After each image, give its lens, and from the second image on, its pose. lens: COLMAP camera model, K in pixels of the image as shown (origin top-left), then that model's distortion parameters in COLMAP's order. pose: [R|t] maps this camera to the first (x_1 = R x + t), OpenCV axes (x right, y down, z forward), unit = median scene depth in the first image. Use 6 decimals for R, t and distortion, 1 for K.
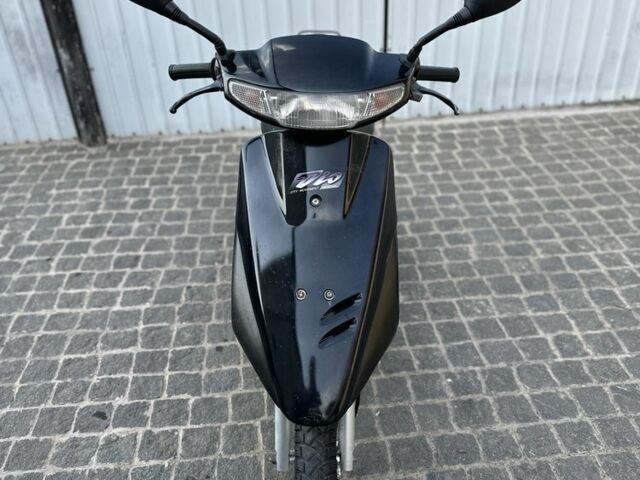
lens RADIAL K [[600.0, 0, 318.6], [0, 600.0, 240.6], [0, 0, 1]] dist [0.140568, -0.305370]
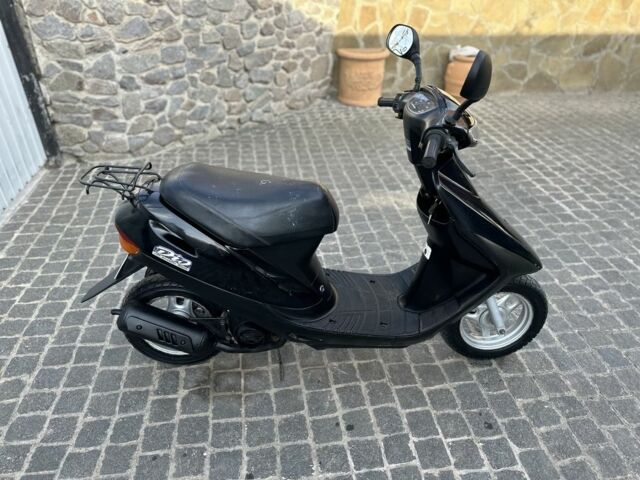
lens RADIAL K [[454.2, 0, 322.7], [0, 454.2, 240.6], [0, 0, 1]] dist [0.065815, -0.109784]
pose [[-0.058534, -0.508488, 0.859077, -0.717467], [0.530441, 0.713176, 0.458271, -0.467232], [-0.845698, 0.482515, 0.227978, 0.738971]]
